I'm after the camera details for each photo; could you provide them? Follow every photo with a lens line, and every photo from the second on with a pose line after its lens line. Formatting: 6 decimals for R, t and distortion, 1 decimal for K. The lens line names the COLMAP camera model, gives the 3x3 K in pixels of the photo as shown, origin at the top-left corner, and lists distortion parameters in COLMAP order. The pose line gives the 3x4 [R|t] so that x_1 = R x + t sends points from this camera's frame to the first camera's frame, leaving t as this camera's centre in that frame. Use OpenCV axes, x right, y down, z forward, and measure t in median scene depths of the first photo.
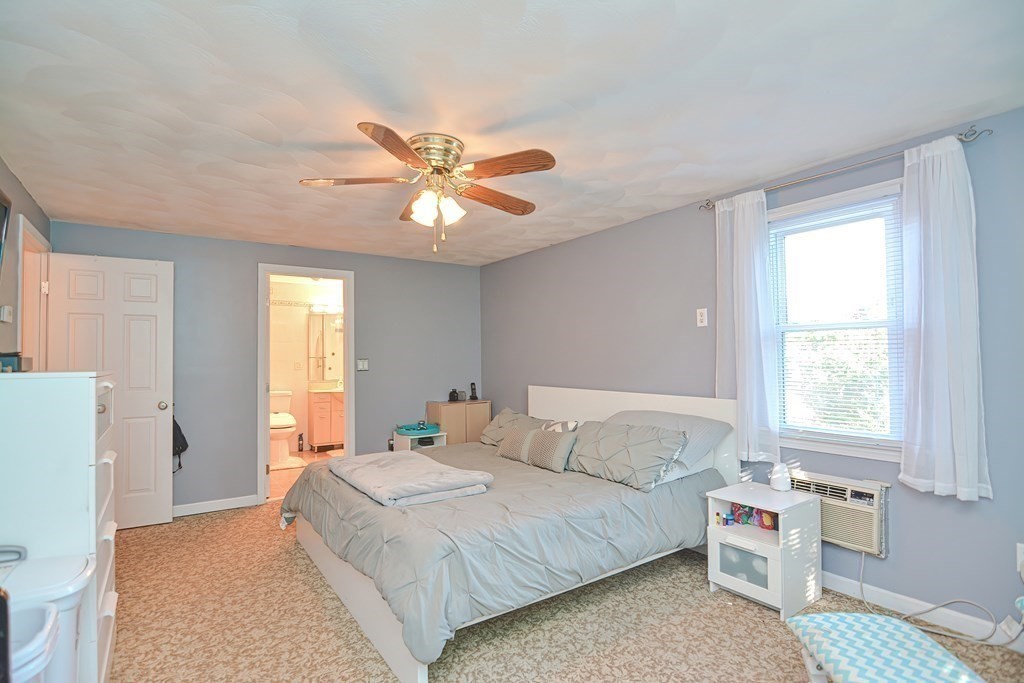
lens RADIAL K [[500.8, 0, 486.4], [0, 500.8, 348.8], [0, 0, 1]] dist [-0.013517, -0.006167]
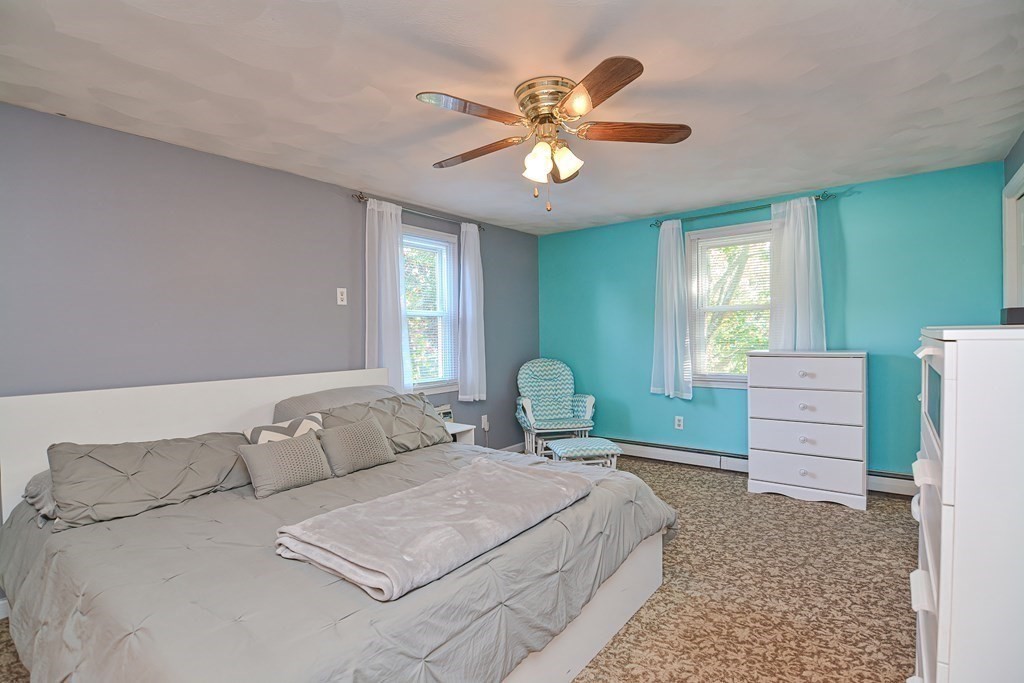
lens RADIAL K [[500.8, 0, 508.4], [0, 500.8, 338.6], [0, 0, 1]] dist [-0.013517, -0.006167]
pose [[-0.334626, -0.000822, 0.942351, -1.049602], [-0.001548, 0.999999, 0.000323, 0.039807], [-0.942350, -0.001351, -0.334627, 1.547634]]
